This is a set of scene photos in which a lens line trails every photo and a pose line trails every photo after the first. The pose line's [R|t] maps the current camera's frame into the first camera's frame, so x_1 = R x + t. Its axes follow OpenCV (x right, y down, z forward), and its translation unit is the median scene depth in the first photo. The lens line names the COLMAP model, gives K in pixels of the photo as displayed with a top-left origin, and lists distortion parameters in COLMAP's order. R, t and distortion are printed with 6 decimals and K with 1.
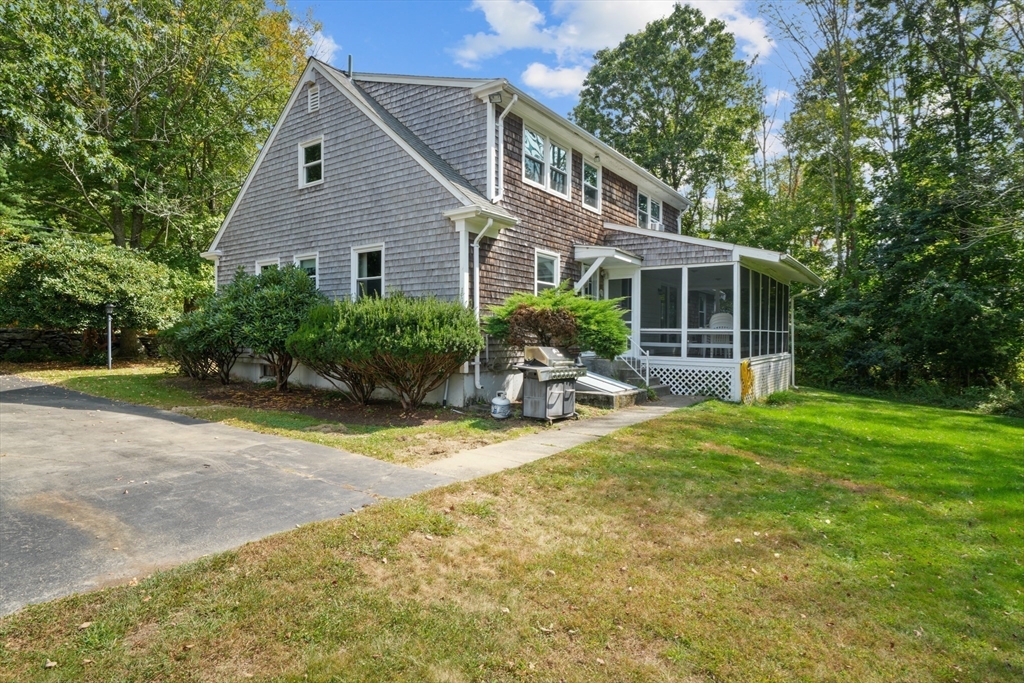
lens RADIAL K [[543.1, 0, 510.9], [0, 543.1, 339.6], [0, 0, 1]] dist [0.003423, 0.000404]
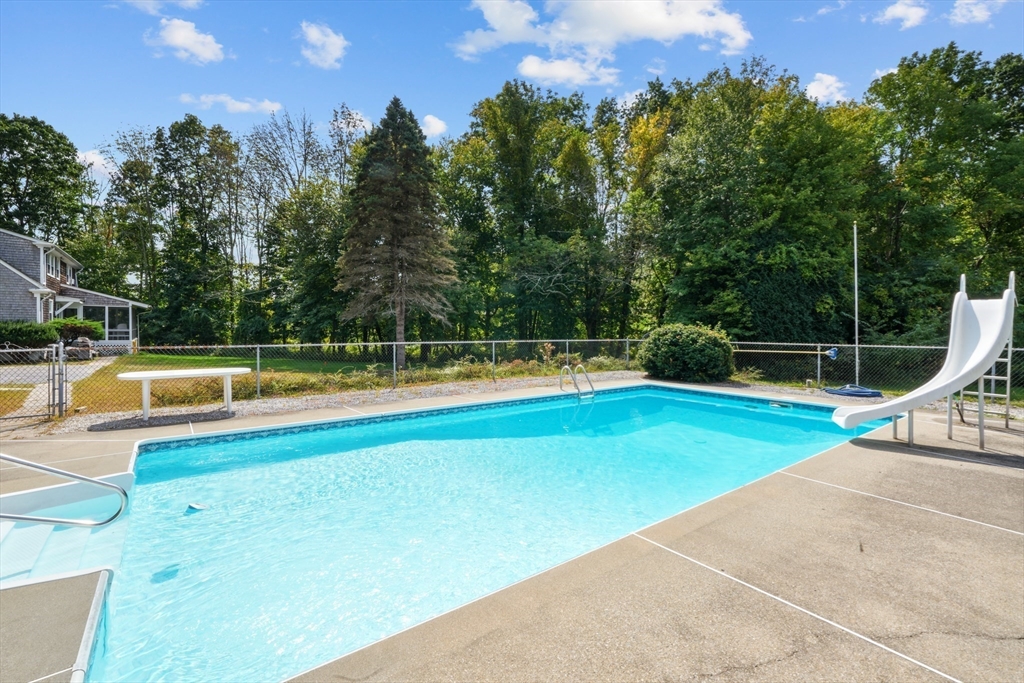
lens RADIAL K [[447.8, 0, 509.0], [0, 447.8, 332.8], [0, 0, 1]] dist [-0.001433, -0.000071]
pose [[0.283965, -0.015669, 0.958707, -1.222157], [0.002656, 0.999875, 0.015556, -0.032739], [-0.958831, -0.001871, 0.283971, -1.511425]]
